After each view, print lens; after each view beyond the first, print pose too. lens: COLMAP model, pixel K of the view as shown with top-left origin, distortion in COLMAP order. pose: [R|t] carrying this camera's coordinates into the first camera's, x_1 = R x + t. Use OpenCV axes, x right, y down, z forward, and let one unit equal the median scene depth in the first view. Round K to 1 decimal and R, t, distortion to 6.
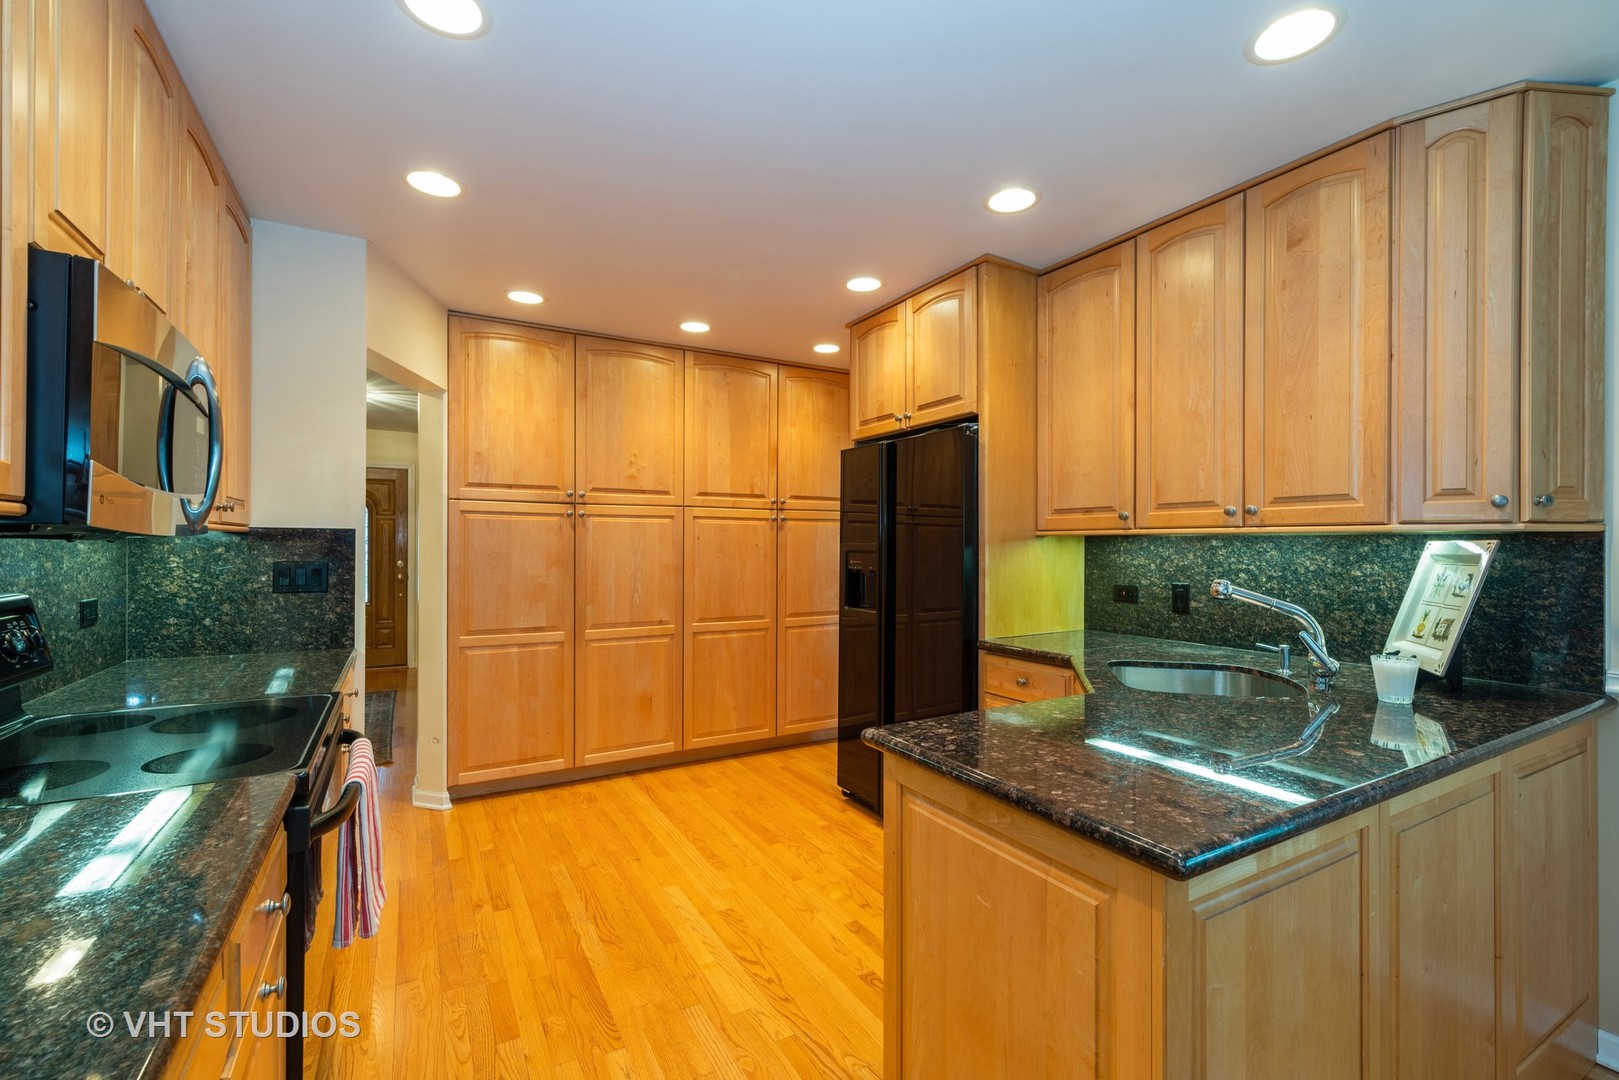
lens RADIAL K [[699.1, 0, 808.3], [0, 699.1, 543.0], [0, 0, 1]] dist [0.000386, 0.000062]
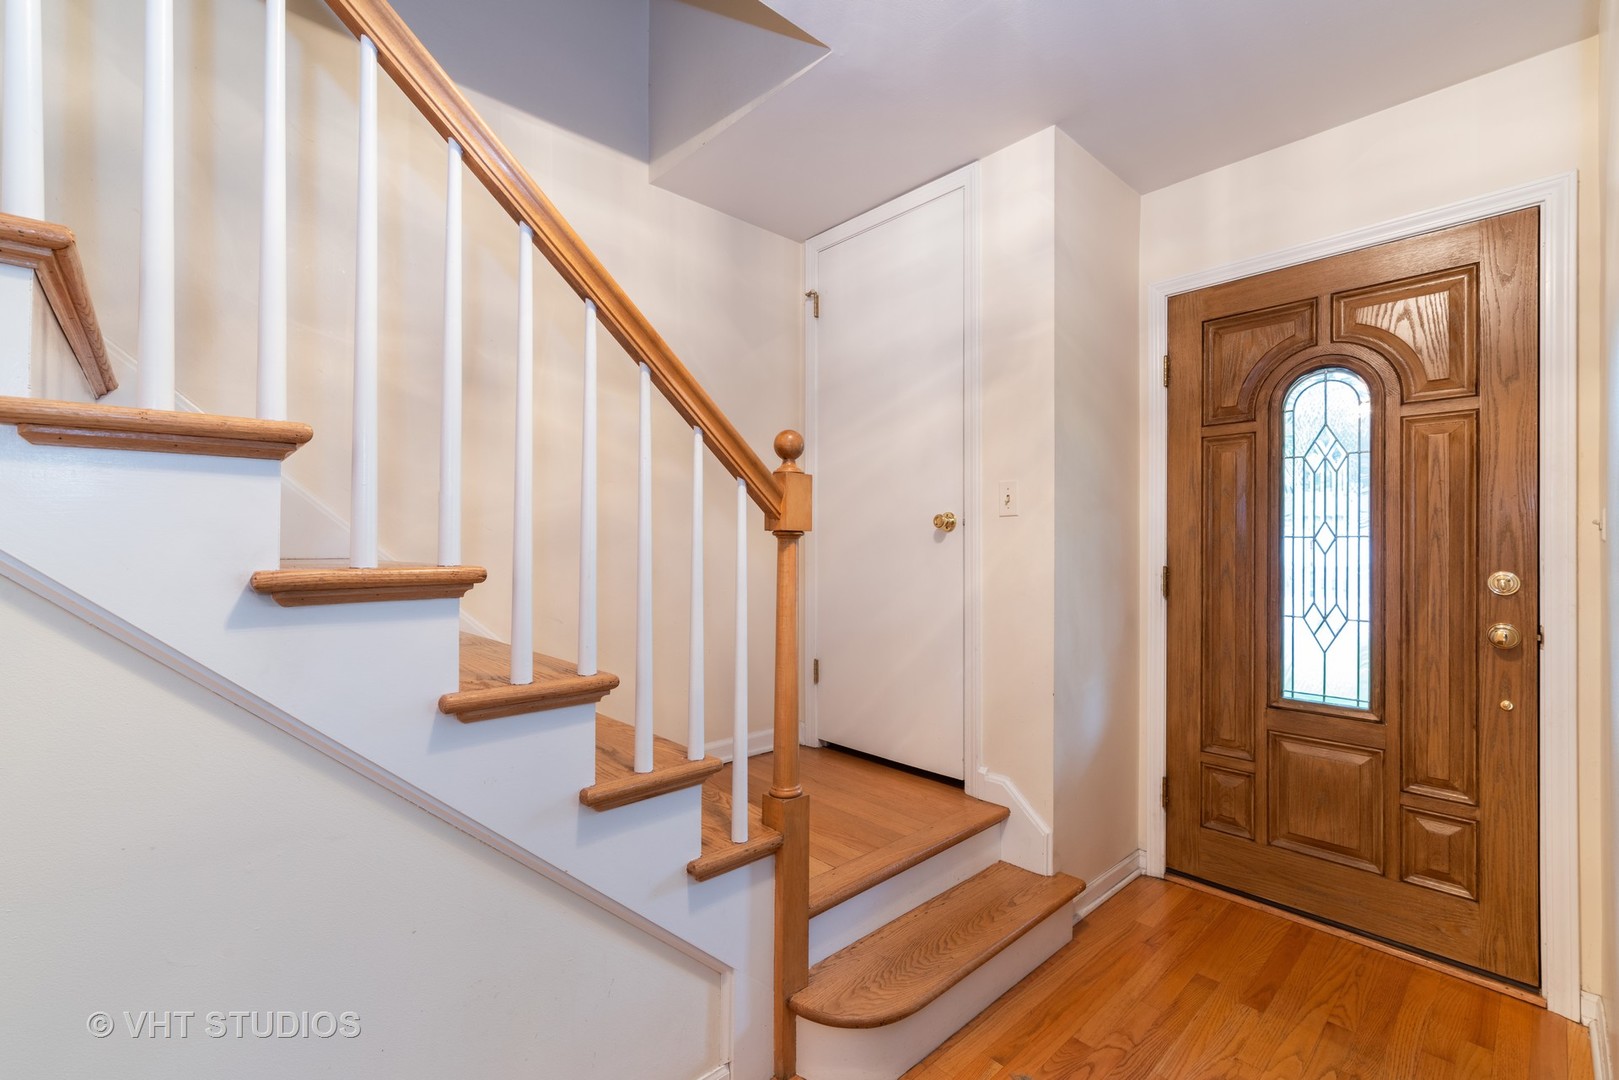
lens RADIAL K [[699.1, 0, 810.3], [0, 699.1, 542.3], [0, 0, 1]] dist [0.000386, 0.000062]
pose [[0.233756, -0.004554, -0.972285, -0.396514], [0.003064, 0.999988, -0.003947, 0.015704], [0.972290, -0.002057, 0.233767, 0.697222]]
